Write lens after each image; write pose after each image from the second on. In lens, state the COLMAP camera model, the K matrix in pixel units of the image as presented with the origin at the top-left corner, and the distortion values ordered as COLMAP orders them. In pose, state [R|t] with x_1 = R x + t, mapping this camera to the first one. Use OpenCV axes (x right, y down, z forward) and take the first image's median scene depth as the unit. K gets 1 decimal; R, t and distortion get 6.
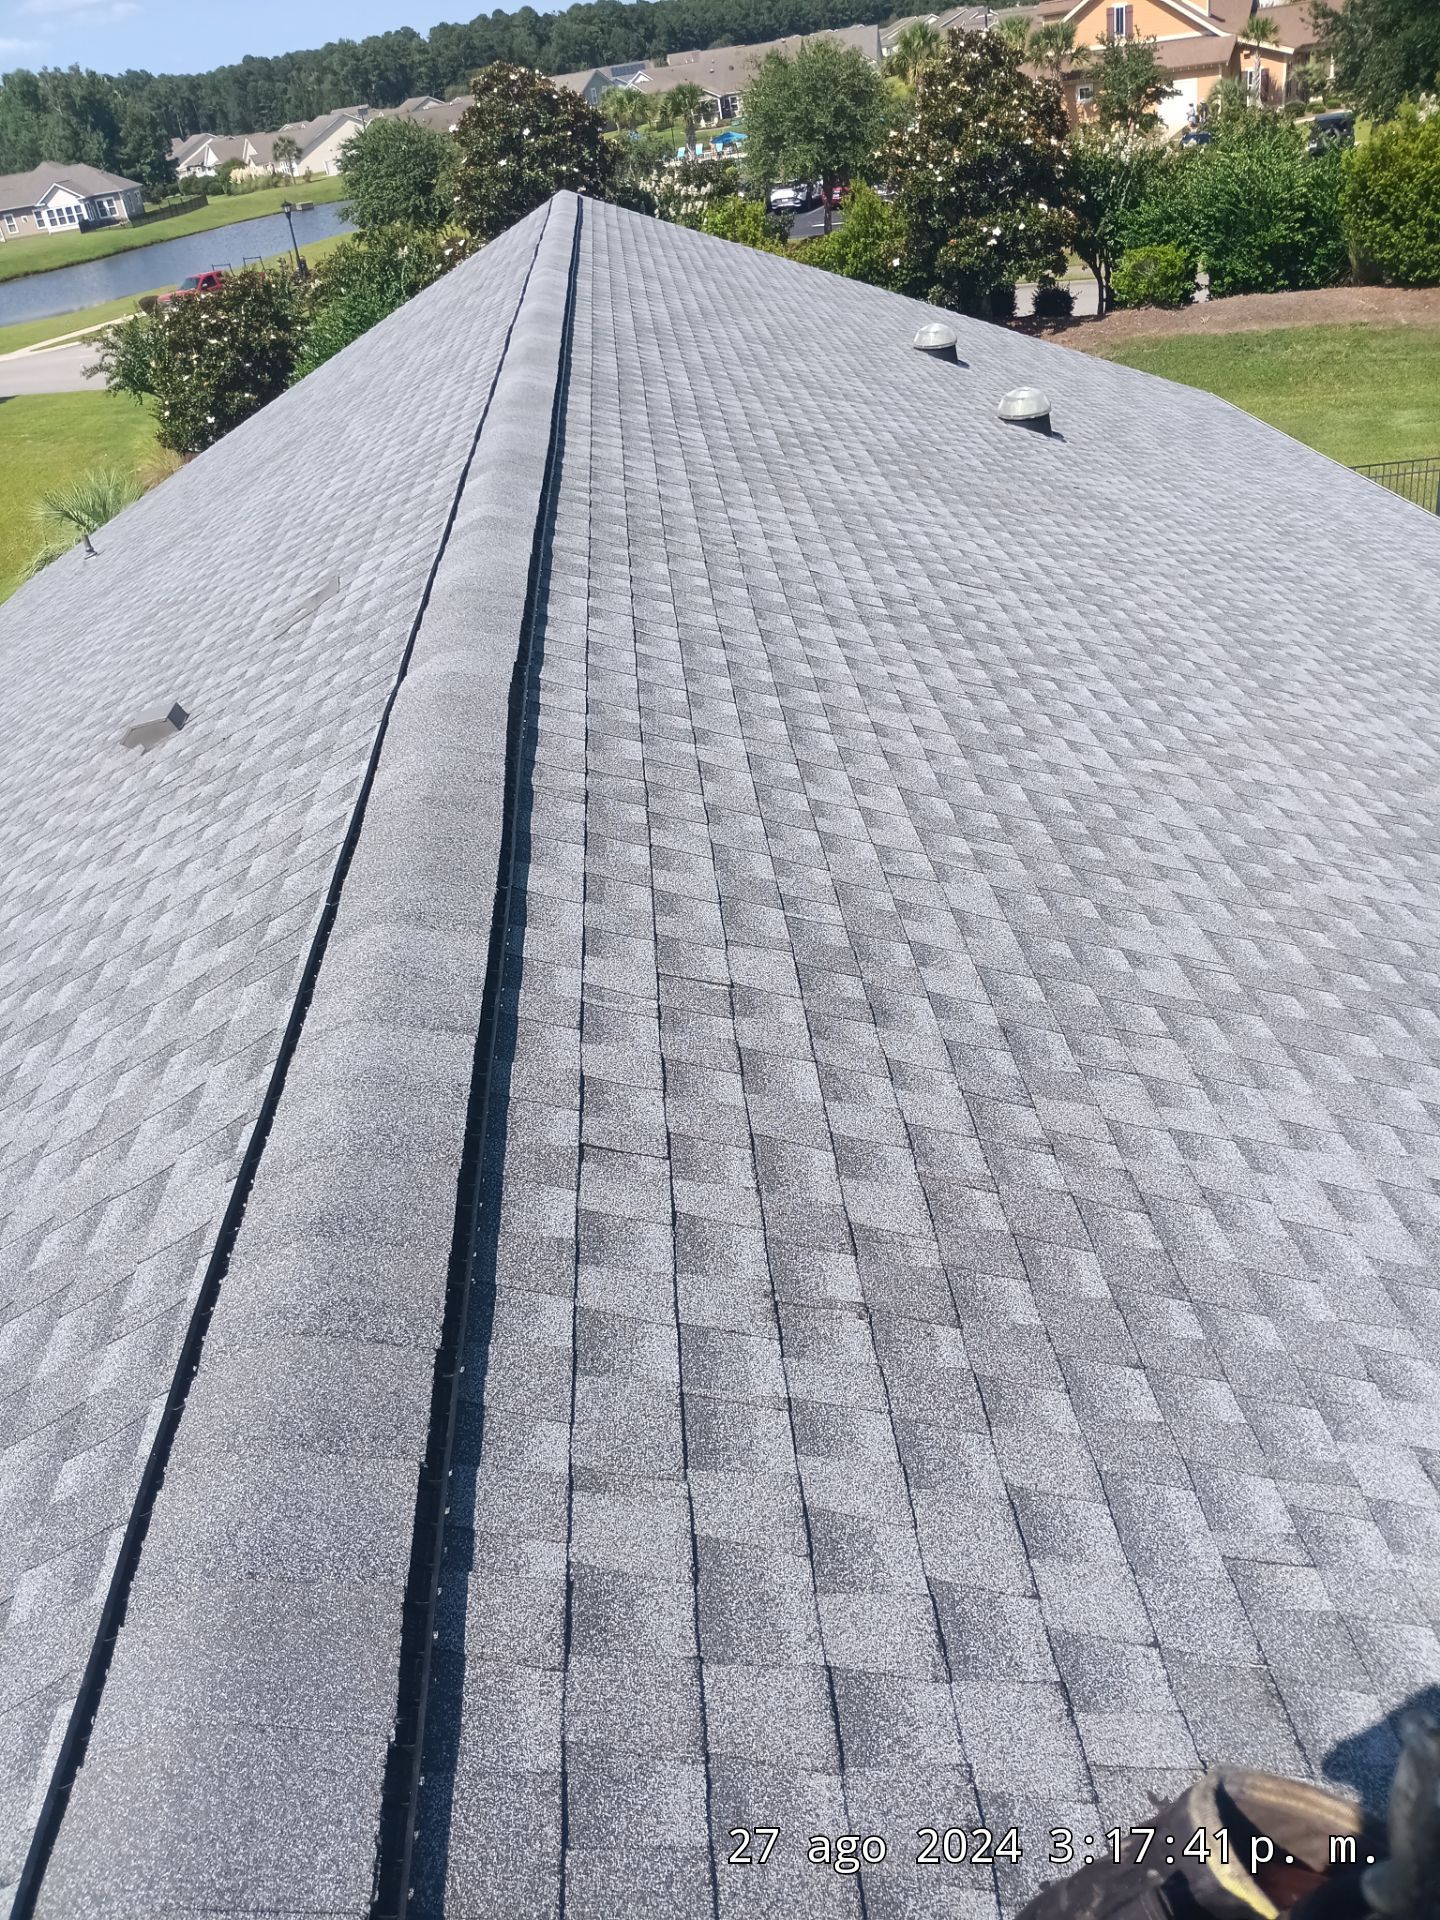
lens RADIAL K [[1471.4, 0, 728.8], [0, 1471.4, 945.0], [0, 0, 1]] dist [0.053385, -0.123478]
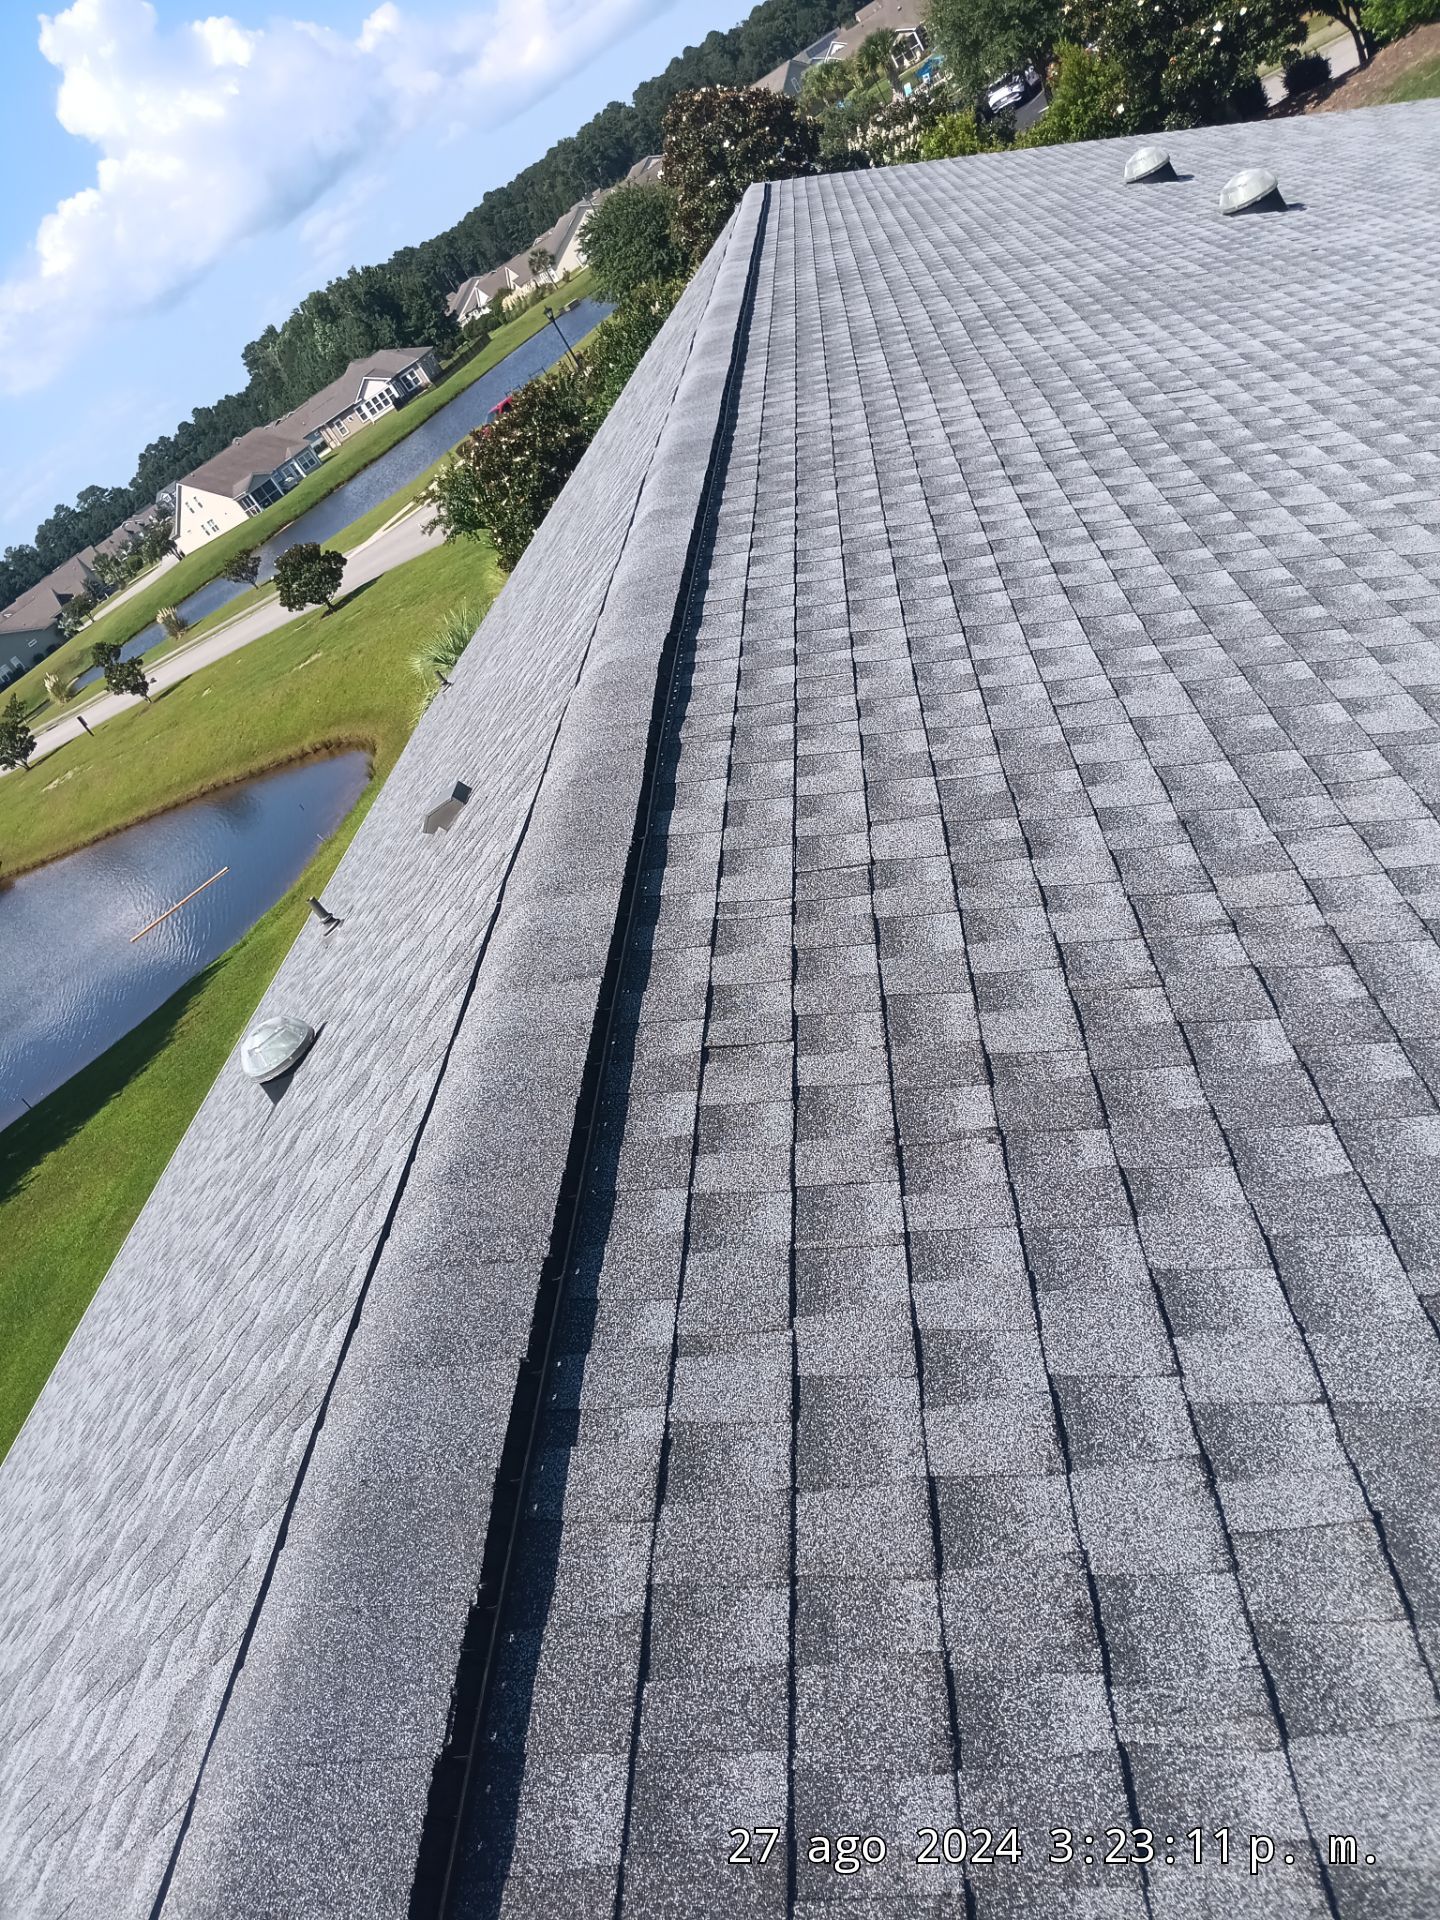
lens RADIAL K [[1461.3, 0, 732.7], [0, 1461.3, 951.0], [0, 0, 1]] dist [0.095442, -0.217249]
pose [[0.912773, -0.280040, -0.297360, 0.137446], [0.285492, 0.958031, -0.025886, 0.059399], [0.292130, -0.061265, 0.954414, 0.023721]]
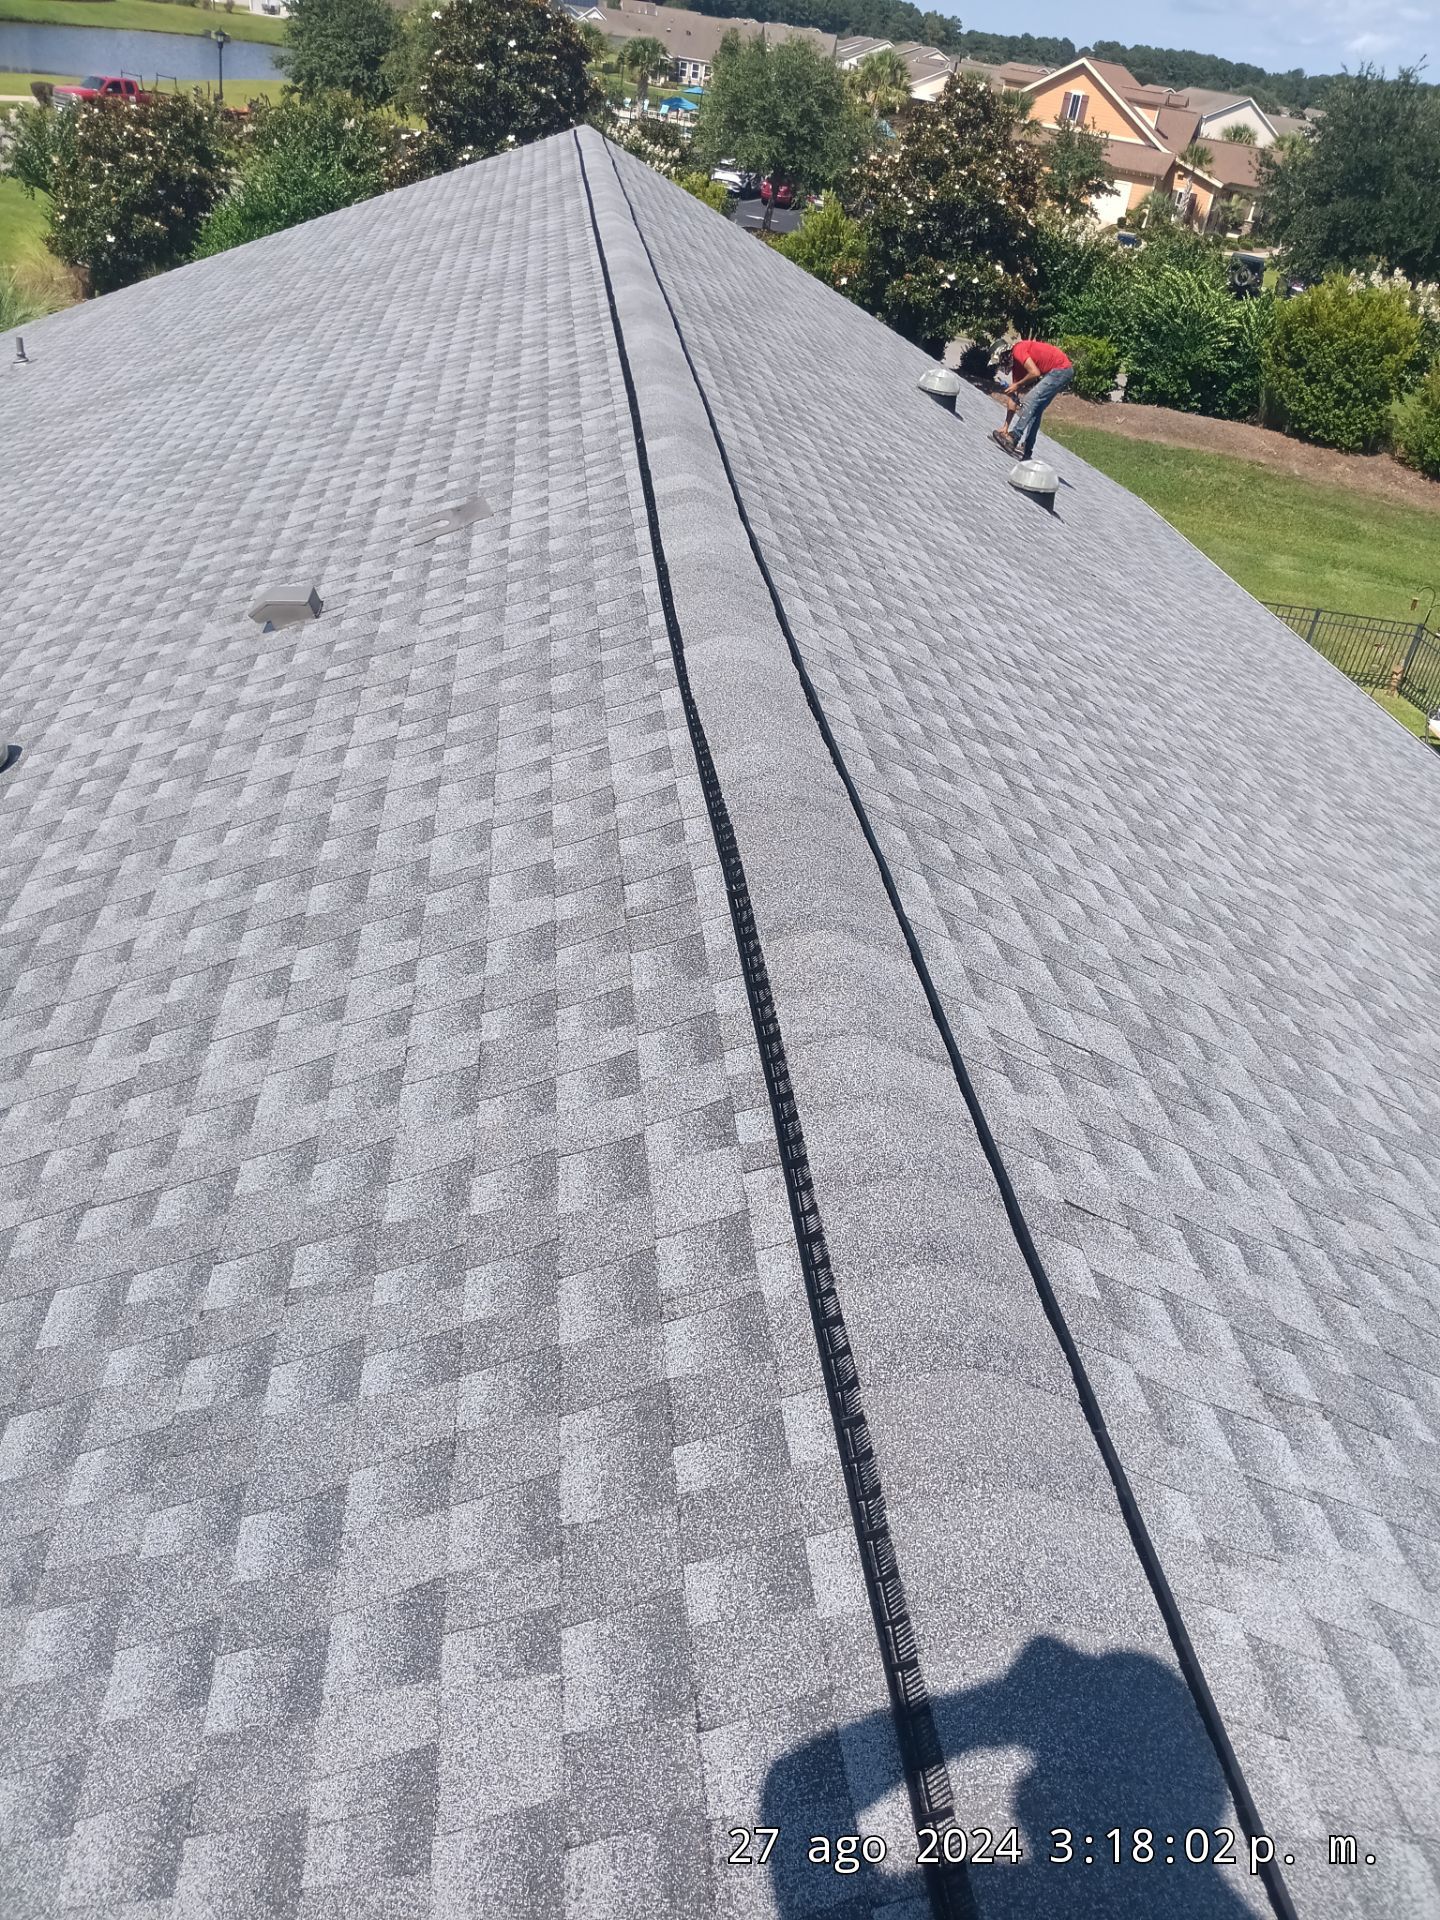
lens RADIAL K [[1464.8, 0, 730.2], [0, 1464.8, 946.8], [0, 0, 1]] dist [0.098239, -0.221109]
pose [[0.963153, 0.212767, 0.164521, -0.307759], [-0.215407, 0.976523, -0.001838, 0.008457], [-0.161050, -0.033668, 0.986372, 0.015683]]
